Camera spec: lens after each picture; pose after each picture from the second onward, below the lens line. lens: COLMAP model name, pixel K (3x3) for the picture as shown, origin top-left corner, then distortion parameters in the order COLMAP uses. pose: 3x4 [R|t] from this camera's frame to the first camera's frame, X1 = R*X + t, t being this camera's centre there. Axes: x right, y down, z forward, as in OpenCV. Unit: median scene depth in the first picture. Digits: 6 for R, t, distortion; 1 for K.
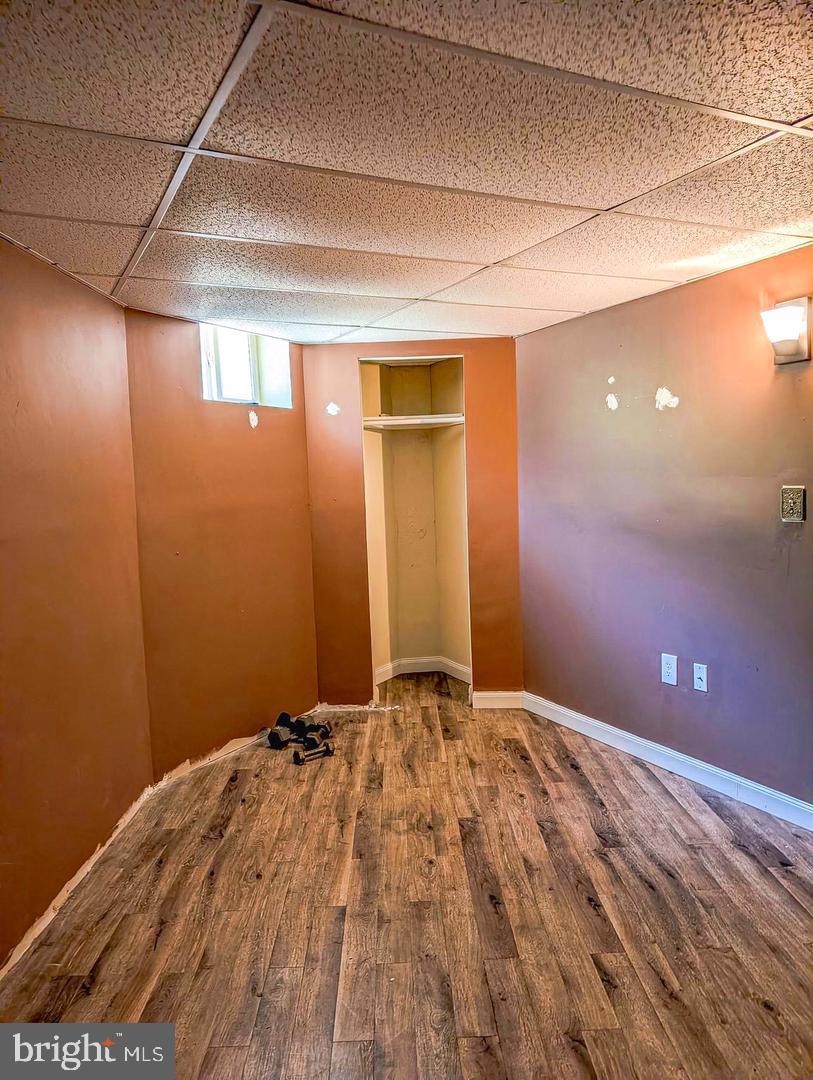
lens RADIAL K [[784.2, 0, 404.9], [0, 784.2, 544.5], [0, 0, 1]] dist [0.022137, -0.012268]
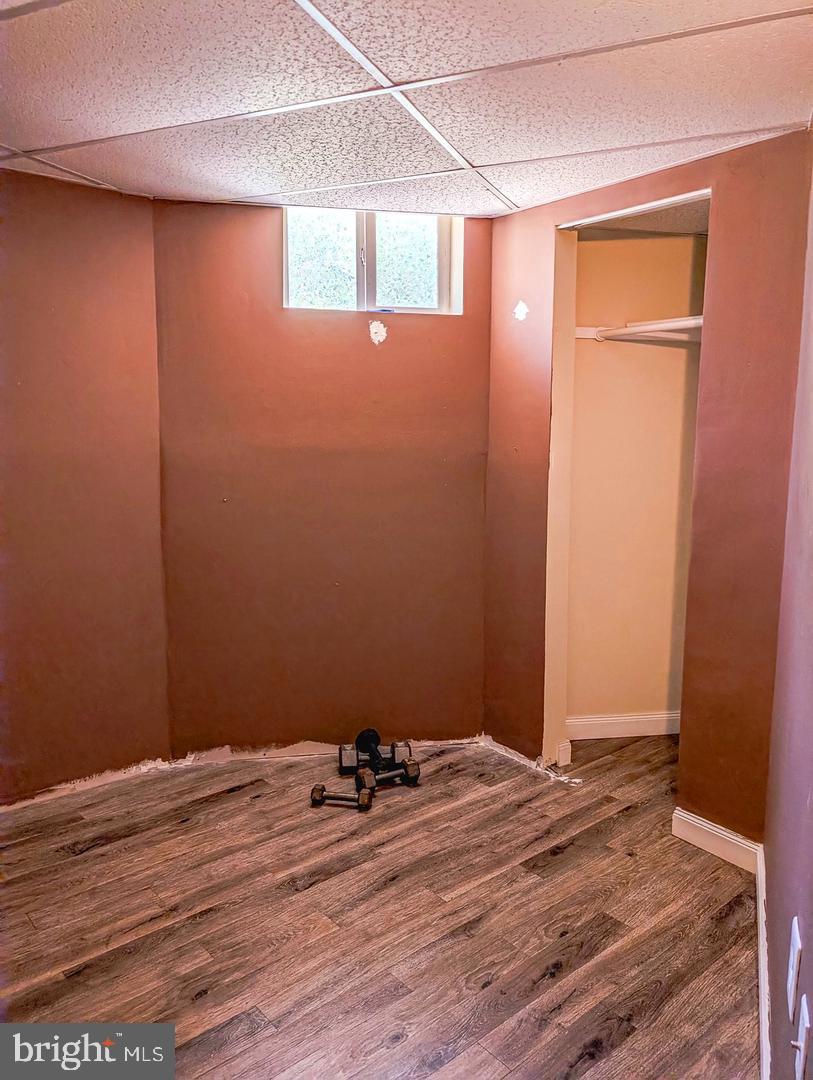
lens RADIAL K [[784.2, 0, 406.6], [0, 784.2, 532.7], [0, 0, 1]] dist [0.022137, -0.012268]
pose [[0.642020, 0.139902, -0.753815, 0.423127], [-0.099797, 0.990095, 0.098757, -0.050163], [0.760165, 0.011824, 0.649623, 0.568874]]
